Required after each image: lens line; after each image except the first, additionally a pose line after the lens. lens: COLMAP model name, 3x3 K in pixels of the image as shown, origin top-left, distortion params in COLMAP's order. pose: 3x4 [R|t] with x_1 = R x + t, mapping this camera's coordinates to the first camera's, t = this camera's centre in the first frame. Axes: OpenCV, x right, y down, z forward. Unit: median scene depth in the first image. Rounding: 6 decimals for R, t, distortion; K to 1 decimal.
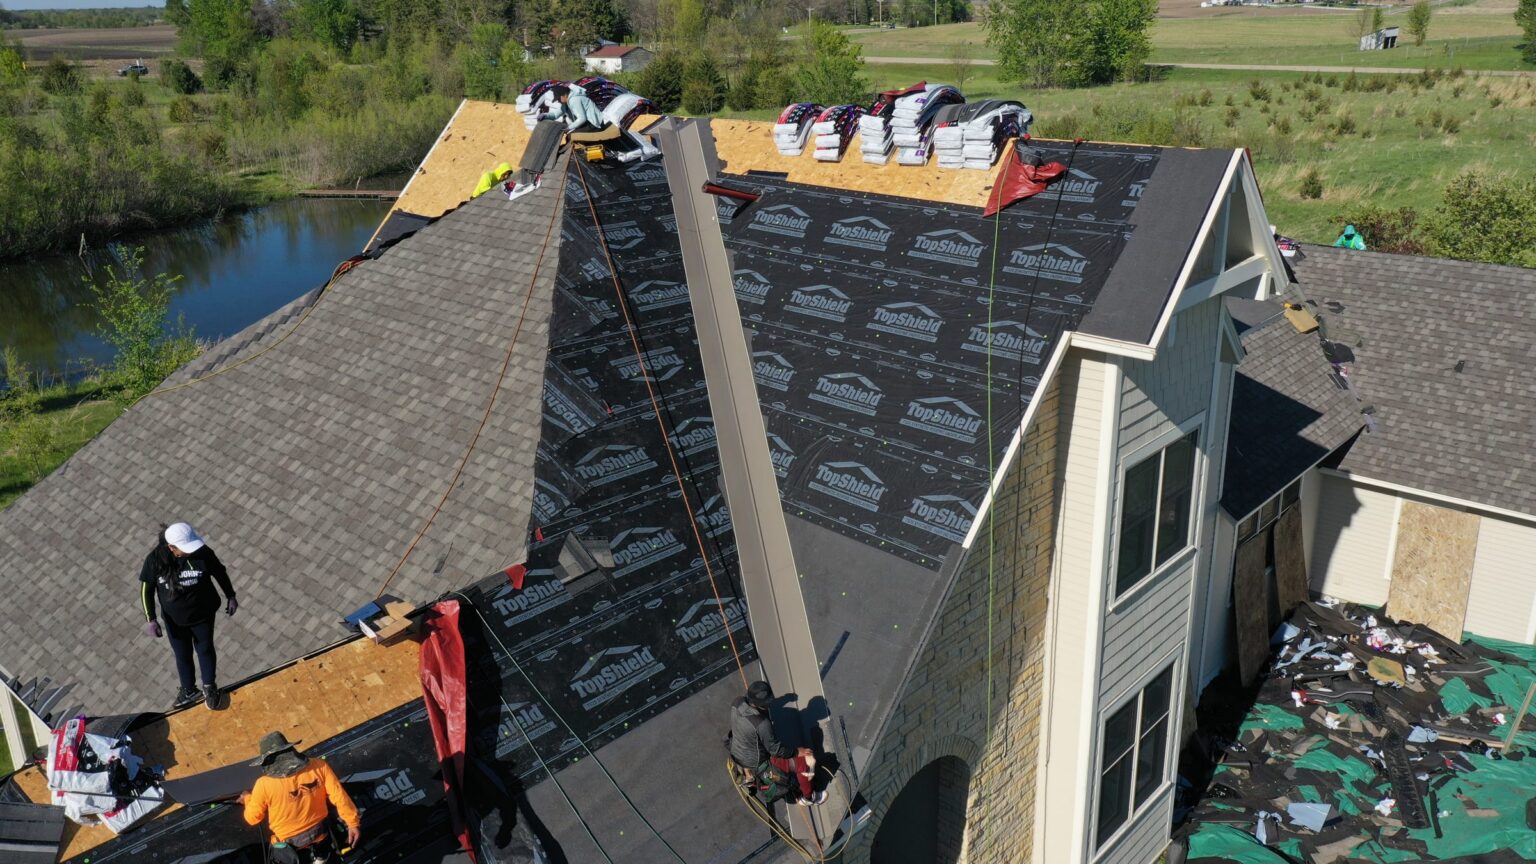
lens RADIAL K [[1214.4, 0, 765.2], [0, 1214.4, 426.1], [0, 0, 1]] dist [0.004113, 0.009976]
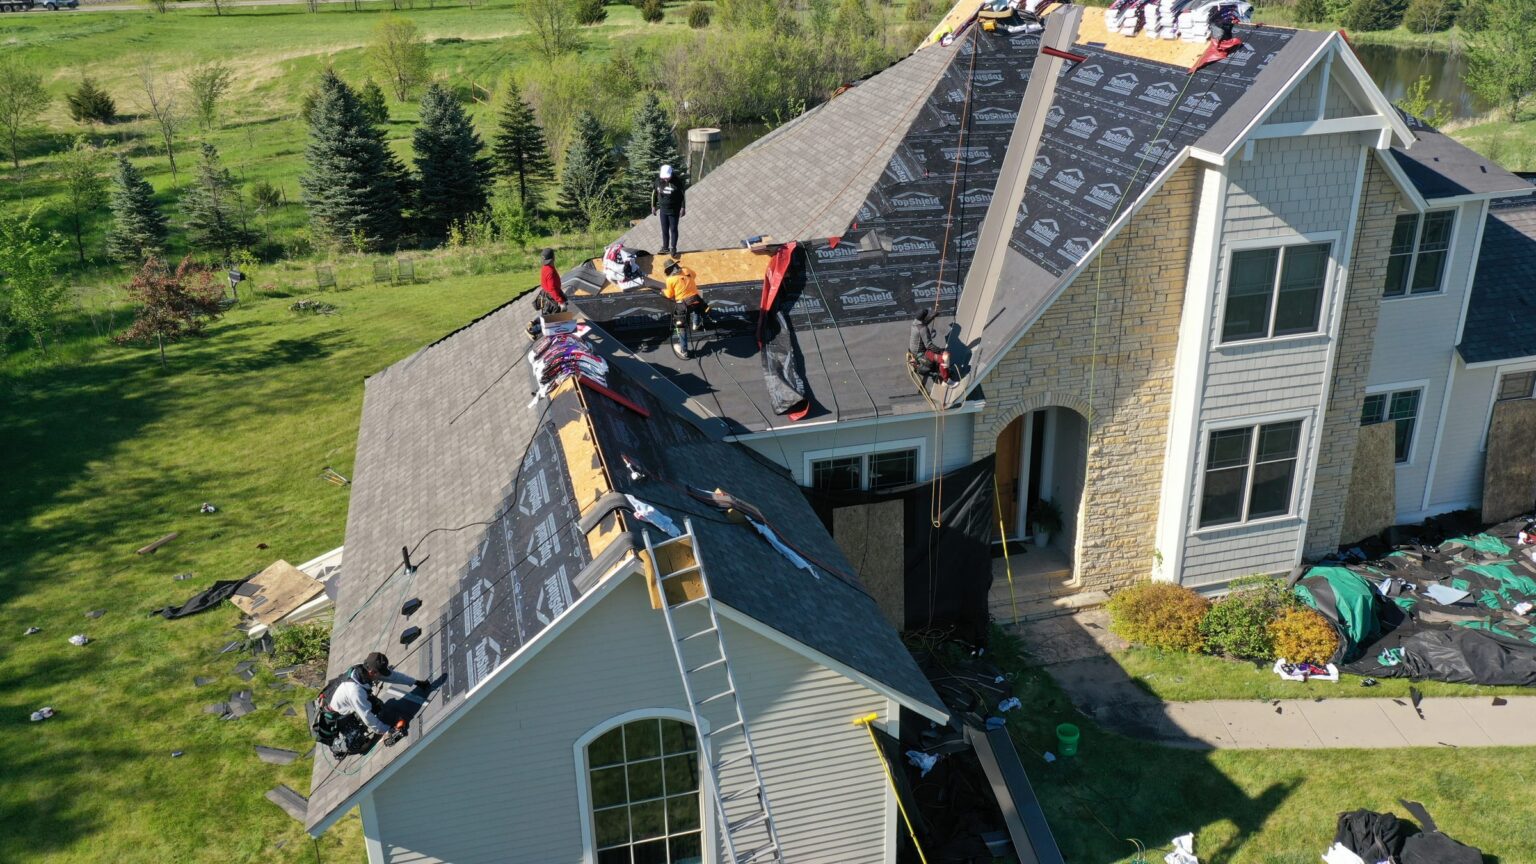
lens RADIAL K [[1214.4, 0, 765.2], [0, 1214.4, 426.1], [0, 0, 1]] dist [0.004113, 0.009976]
pose [[0.840163, 0.210128, -0.499973, 0.599863], [-0.175912, 0.977633, 0.115273, 0.174078], [0.513012, -0.008897, 0.858335, -0.567148]]
